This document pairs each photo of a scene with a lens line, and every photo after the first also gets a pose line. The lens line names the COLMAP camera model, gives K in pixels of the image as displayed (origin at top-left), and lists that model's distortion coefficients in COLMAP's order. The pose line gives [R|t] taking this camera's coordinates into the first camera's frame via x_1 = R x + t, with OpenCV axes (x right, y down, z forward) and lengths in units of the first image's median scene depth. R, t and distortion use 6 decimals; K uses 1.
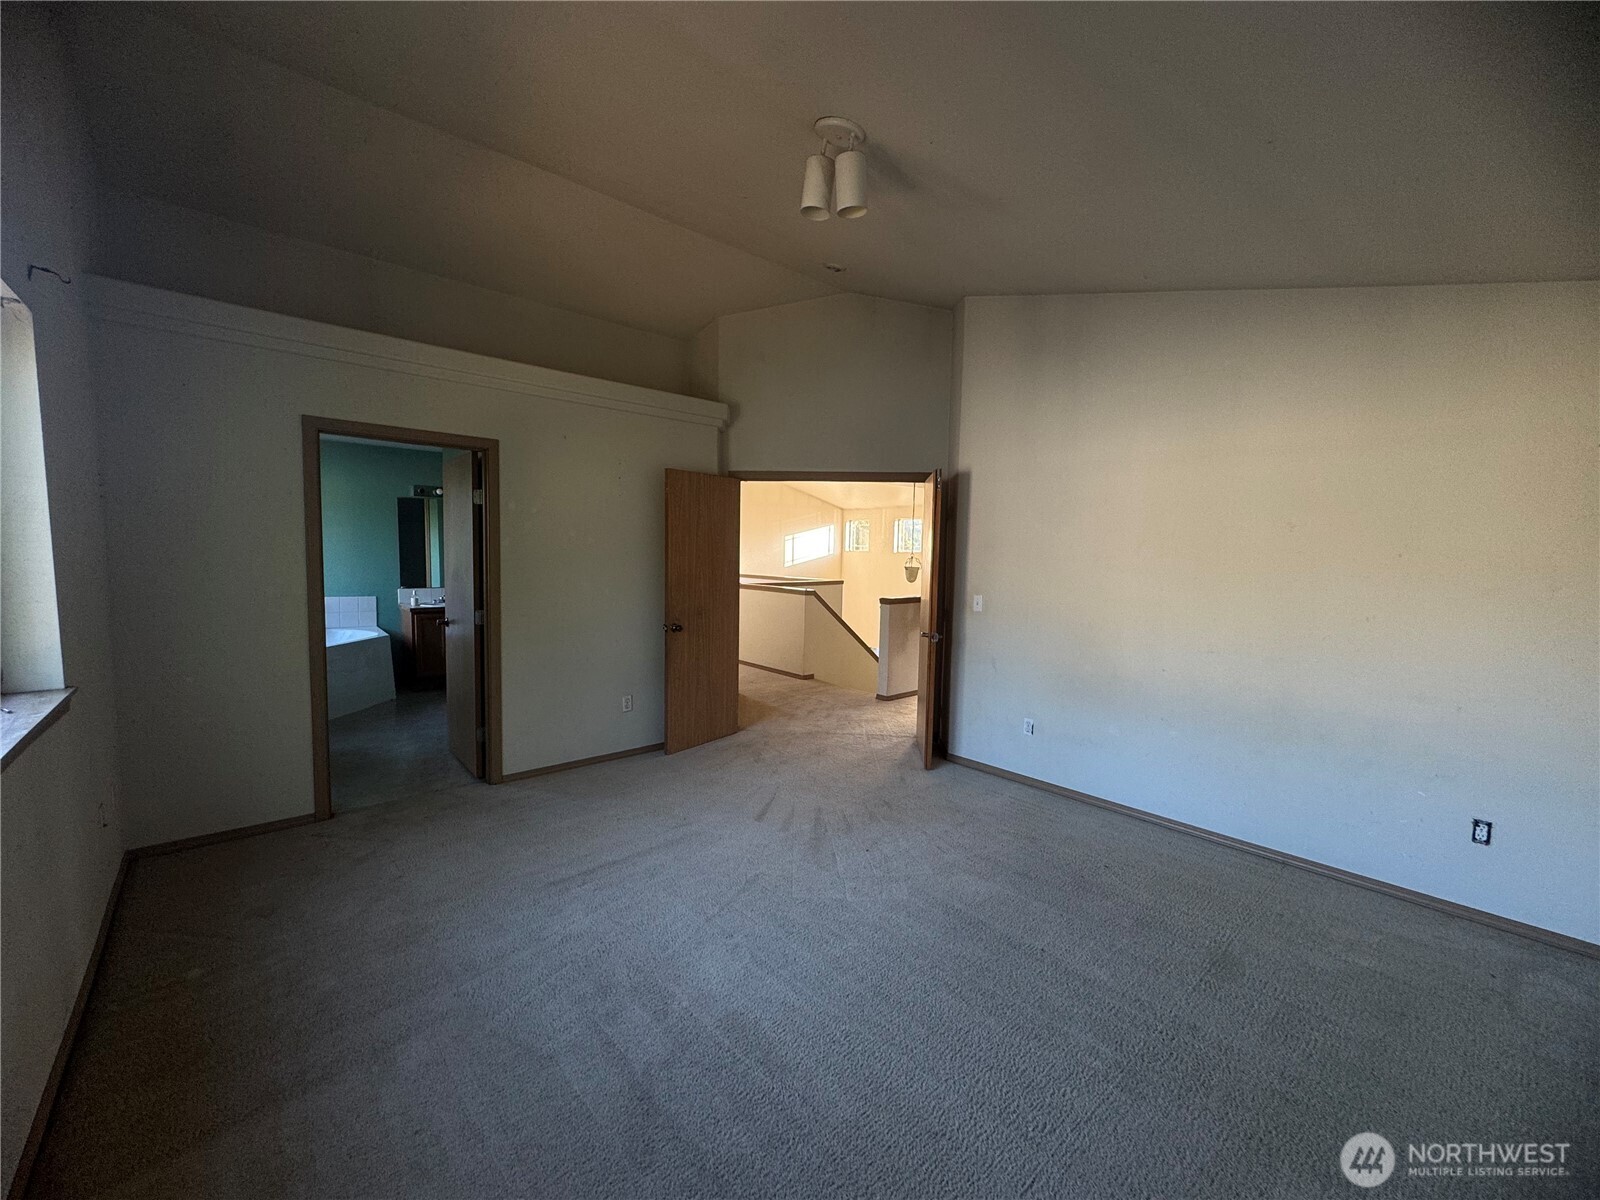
lens RADIAL K [[636.6, 0, 800.0], [0, 636.6, 600.0], [0, 0, 1]] dist [0.000805, -0.000008]
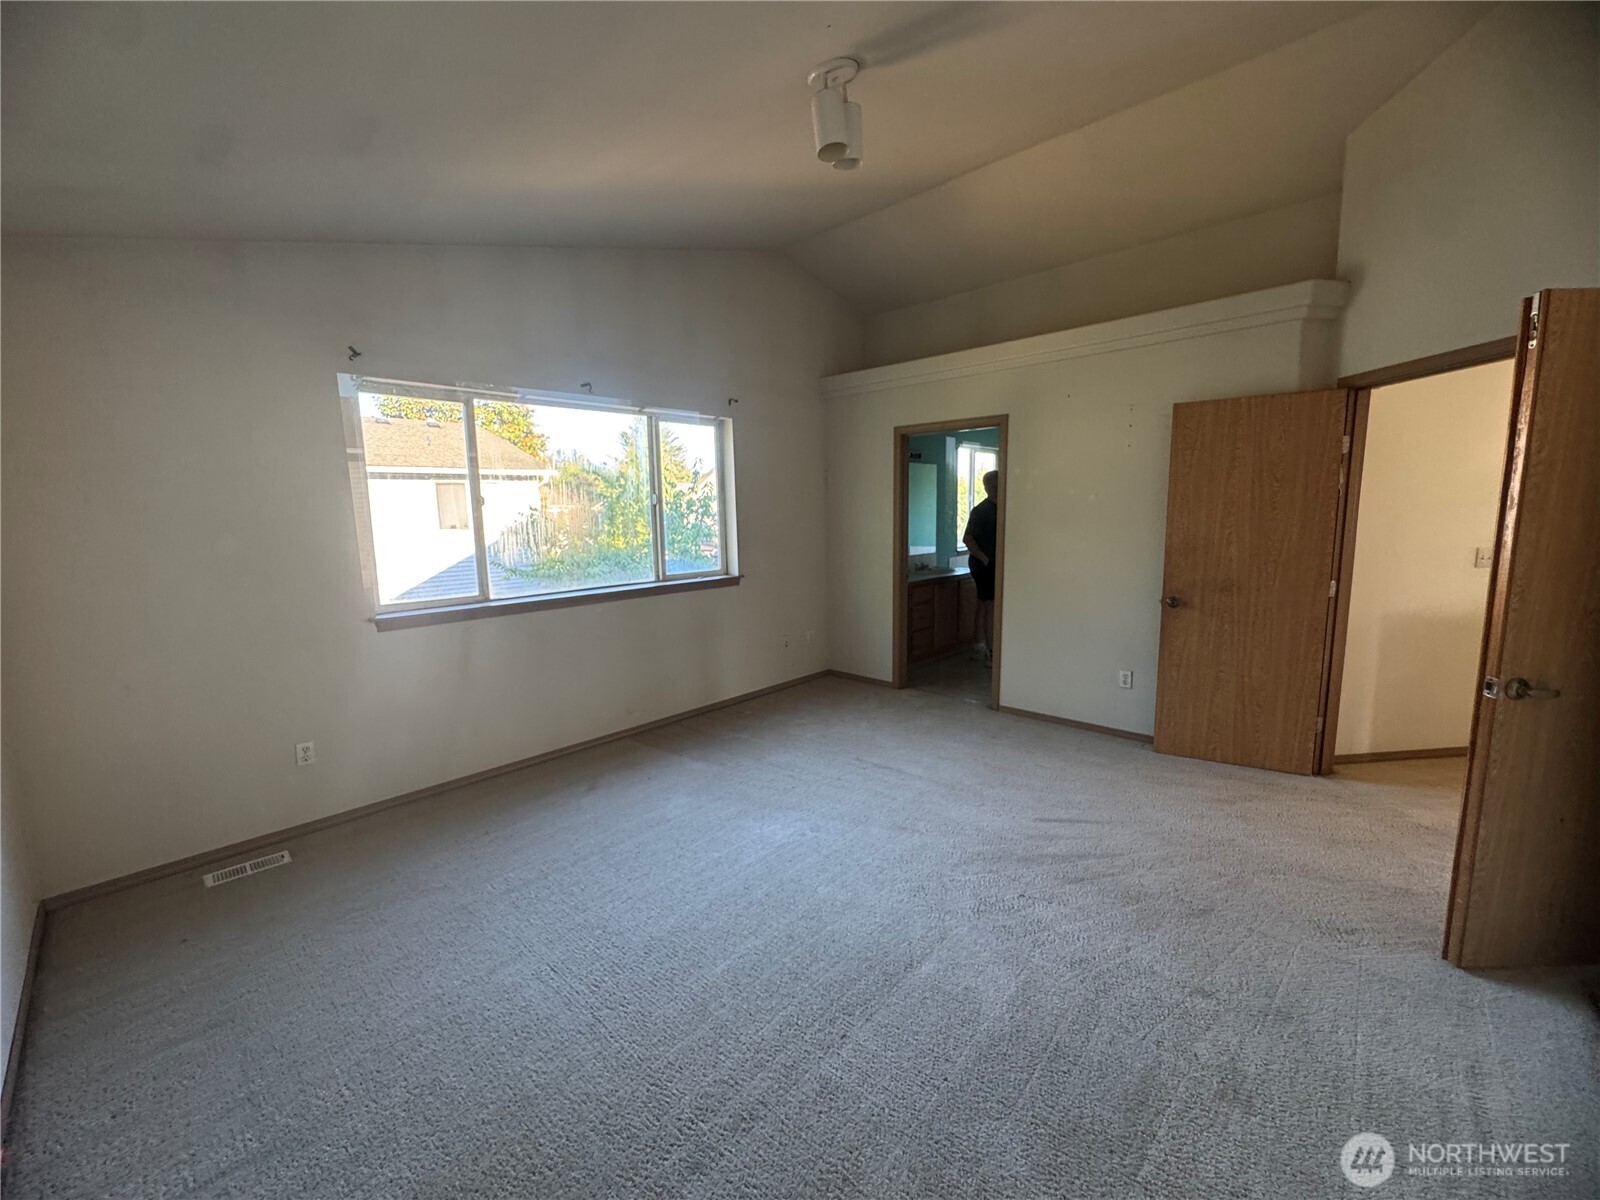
lens RADIAL K [[636.6, 0, 800.0], [0, 636.6, 600.0], [0, 0, 1]] dist [0.000805, -0.000008]
pose [[0.103764, 0.114229, -0.988021, 0.556655], [-0.060337, 0.992276, 0.108385, -0.017920], [0.992770, 0.048367, 0.109854, 0.444023]]
